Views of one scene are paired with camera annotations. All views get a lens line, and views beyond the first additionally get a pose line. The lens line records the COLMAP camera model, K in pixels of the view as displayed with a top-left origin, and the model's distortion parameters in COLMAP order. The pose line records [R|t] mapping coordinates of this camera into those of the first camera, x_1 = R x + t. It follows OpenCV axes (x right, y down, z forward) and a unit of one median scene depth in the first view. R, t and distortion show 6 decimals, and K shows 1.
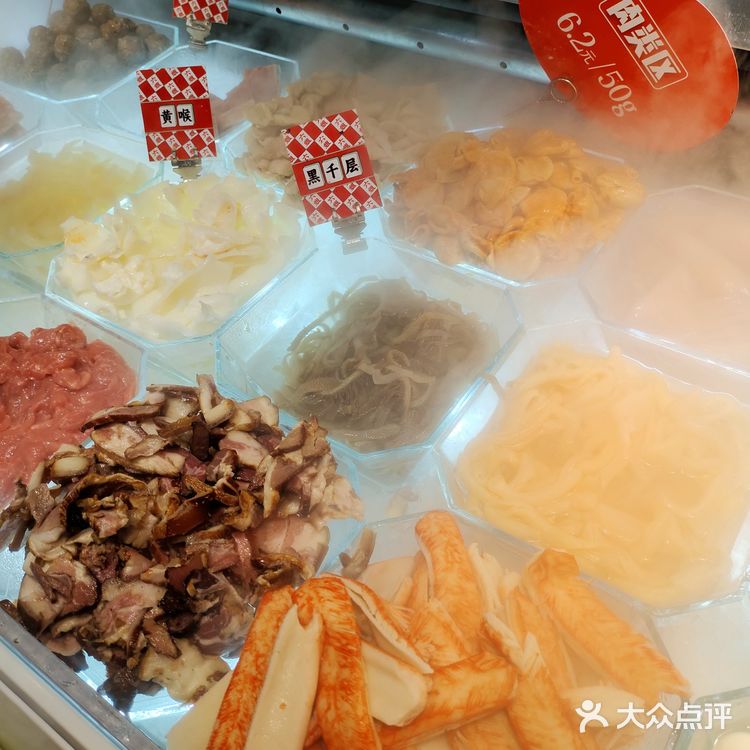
lens RADIAL K [[798.5, 0, 375.0], [0, 798.5, 375.0], [0, 0, 1]] dist [0.023608, 0.013612]
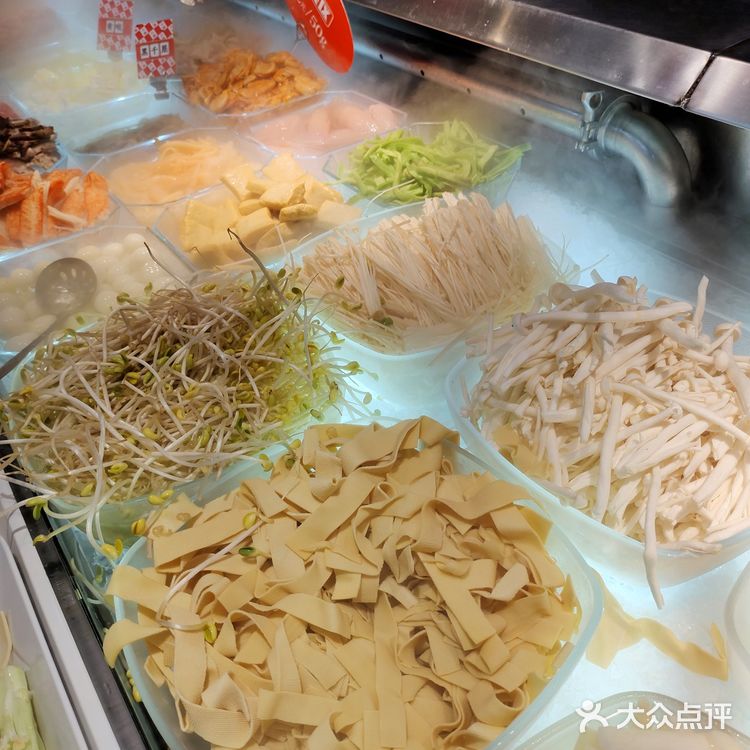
lens RADIAL K [[798.5, 0, 375.0], [0, 798.5, 375.0], [0, 0, 1]] dist [0.023608, 0.013612]
pose [[0.932596, 0.220328, -0.285867, 1.108386], [-0.253877, 0.963434, -0.085683, 0.491885], [0.256535, 0.152483, 0.954431, -0.517624]]
